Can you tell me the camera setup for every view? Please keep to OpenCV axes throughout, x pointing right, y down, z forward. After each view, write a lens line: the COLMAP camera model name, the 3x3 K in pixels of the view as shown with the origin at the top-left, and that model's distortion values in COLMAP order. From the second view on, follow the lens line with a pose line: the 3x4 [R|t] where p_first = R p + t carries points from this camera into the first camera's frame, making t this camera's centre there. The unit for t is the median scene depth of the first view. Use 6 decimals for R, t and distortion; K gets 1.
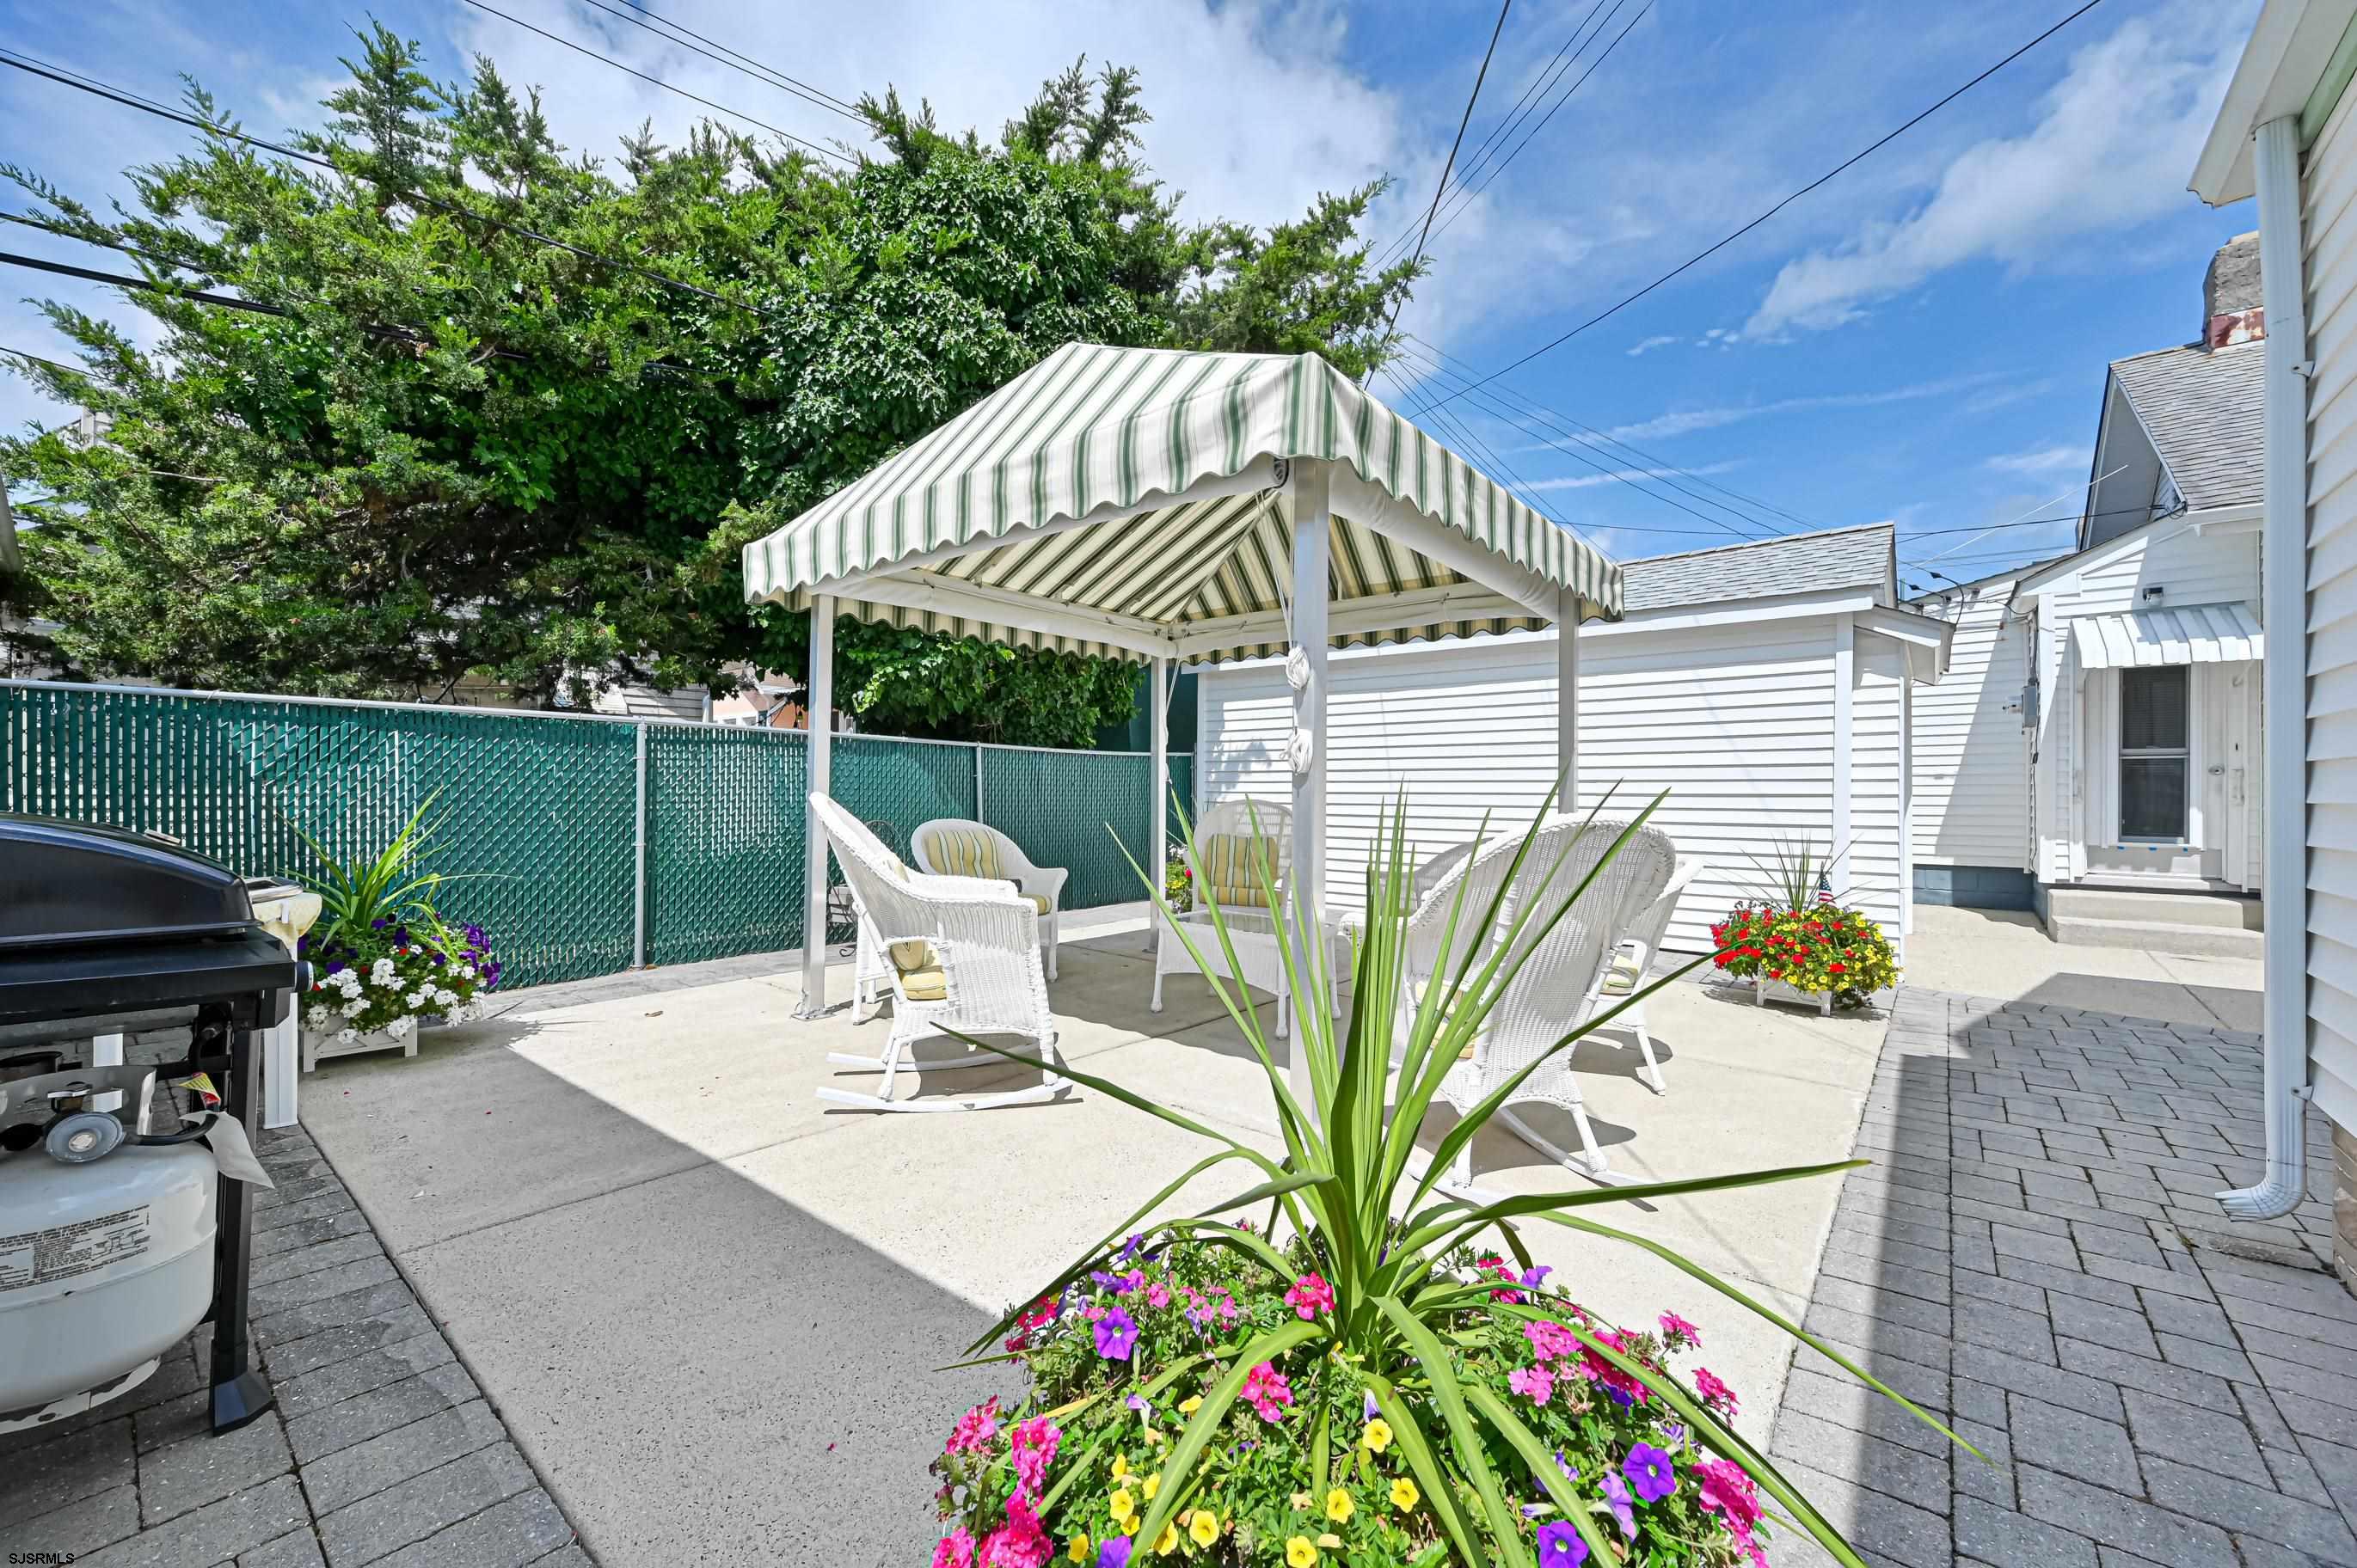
lens RADIAL K [[924.6, 0, 1170.7], [0, 924.6, 784.7], [0, 0, 1]] dist [-0.002294, -0.000259]
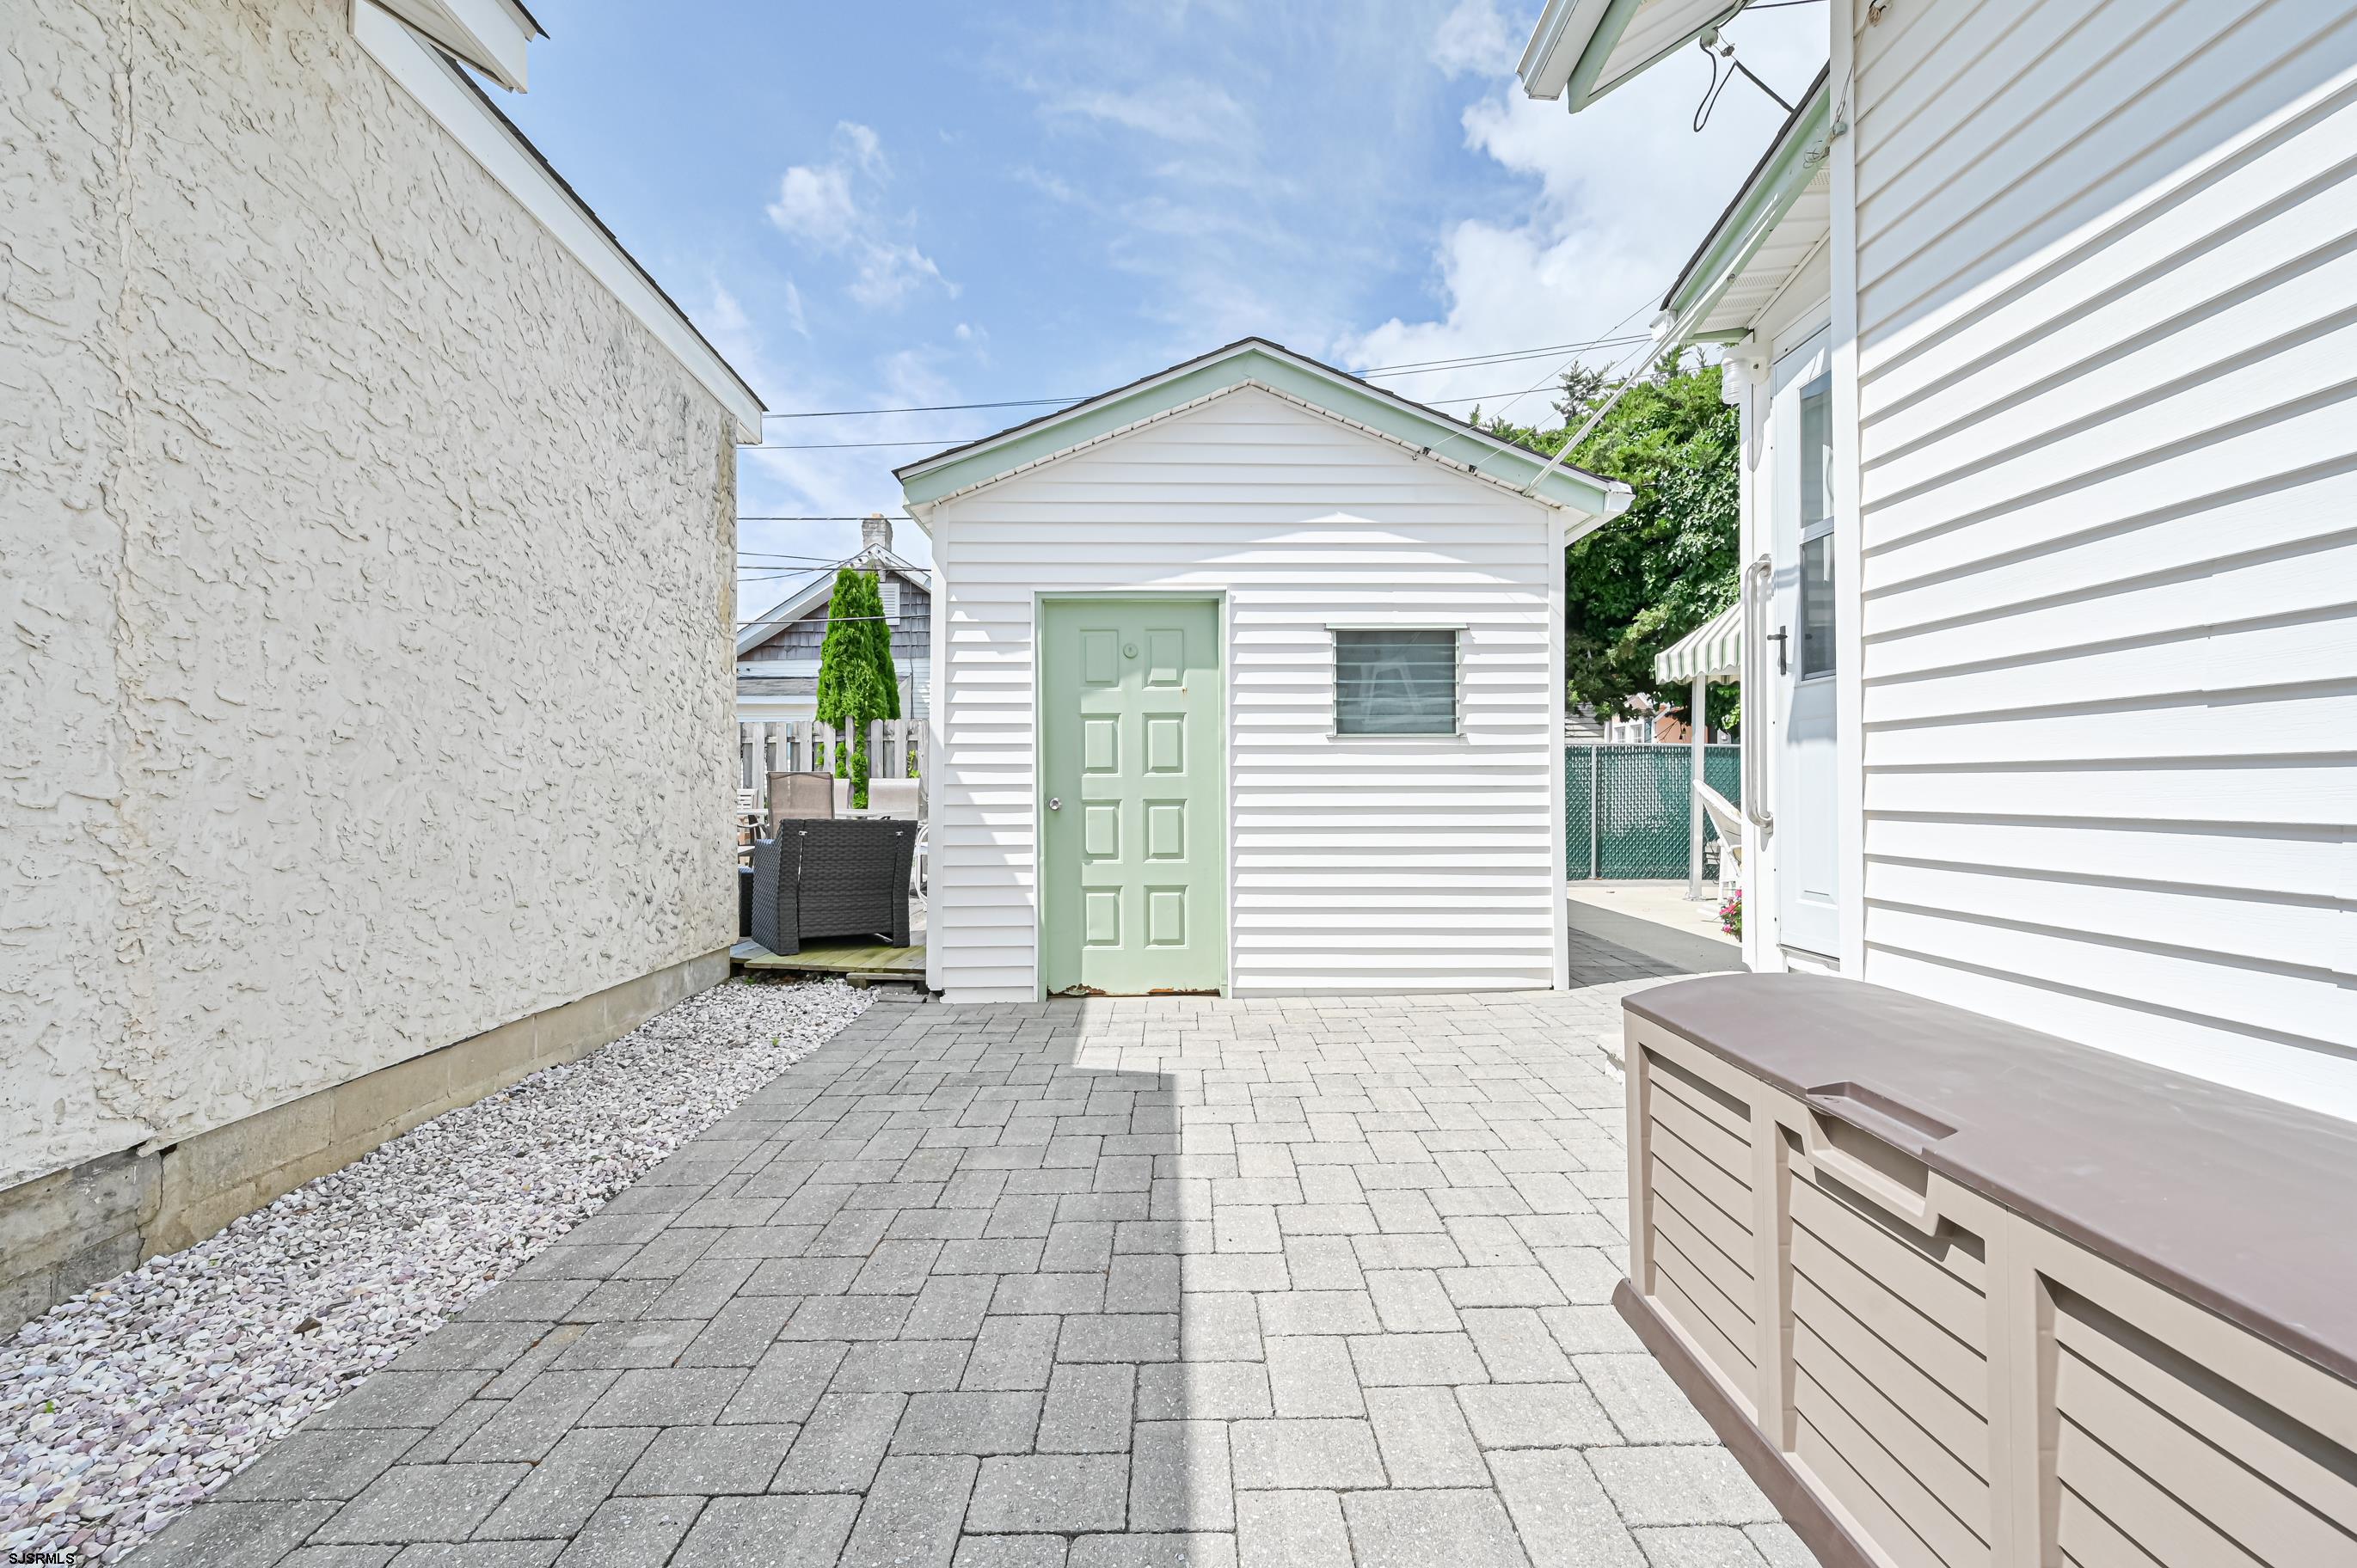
lens RADIAL K [[924.6, 0, 1184.1], [0, 924.6, 784.9], [0, 0, 1]] dist [-0.002294, -0.000259]
pose [[0.642905, -0.007580, -0.765909, 0.270523], [0.006551, 0.999969, -0.004398, 0.013203], [0.765918, -0.002190, 0.642934, -0.704815]]
